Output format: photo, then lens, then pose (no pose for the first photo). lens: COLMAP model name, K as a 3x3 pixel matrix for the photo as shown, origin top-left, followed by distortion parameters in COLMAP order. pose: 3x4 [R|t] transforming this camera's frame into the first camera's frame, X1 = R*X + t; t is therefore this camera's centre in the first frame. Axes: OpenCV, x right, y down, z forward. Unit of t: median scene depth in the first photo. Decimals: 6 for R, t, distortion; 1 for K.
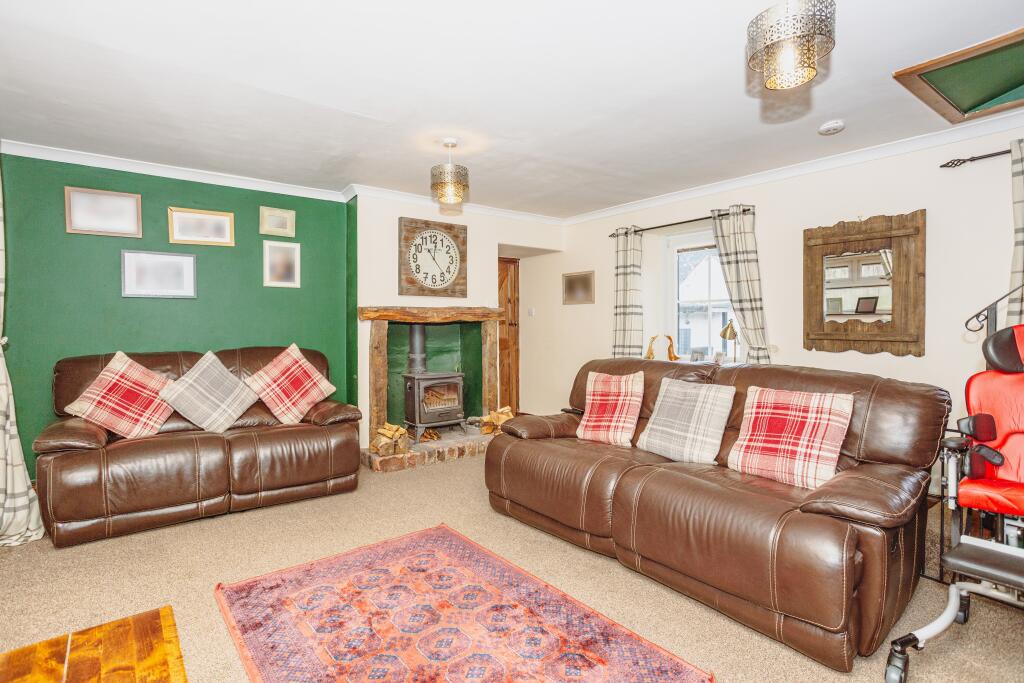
lens RADIAL K [[496.4, 0, 505.9], [0, 496.4, 335.6], [0, 0, 1]] dist [-0.029974, 0.008737]
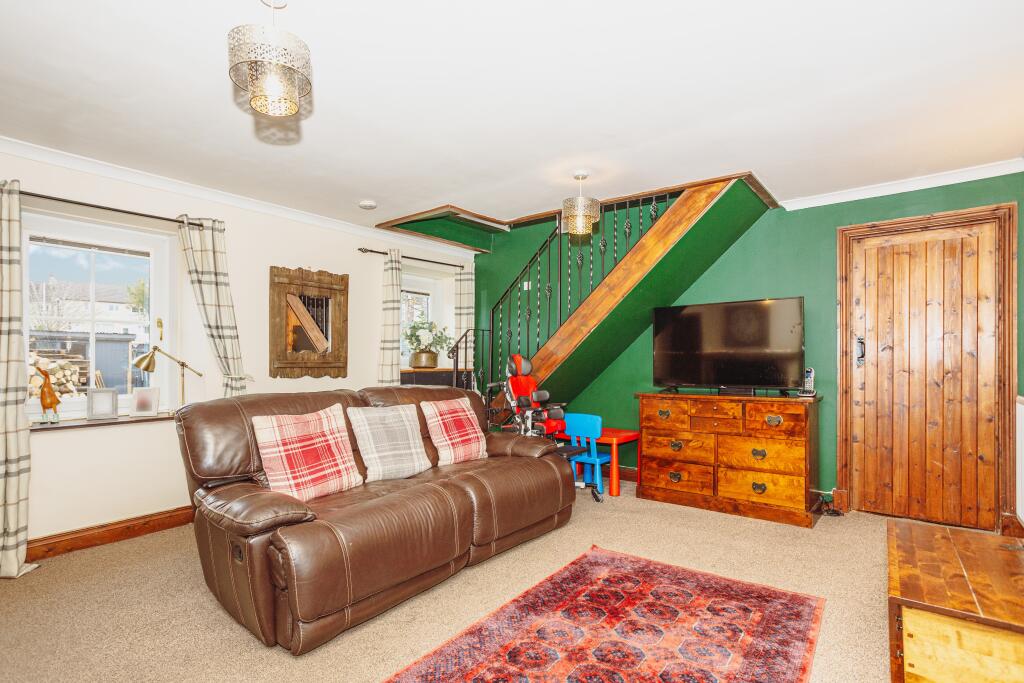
lens RADIAL K [[496.4, 0, 505.9], [0, 496.4, 349.9], [0, 0, 1]] dist [-0.029974, 0.008737]
pose [[-0.221786, 0.018477, 0.974920, -1.035832], [0.018047, 0.999727, -0.014842, -0.011858], [-0.974928, 0.014302, -0.222059, 1.365001]]
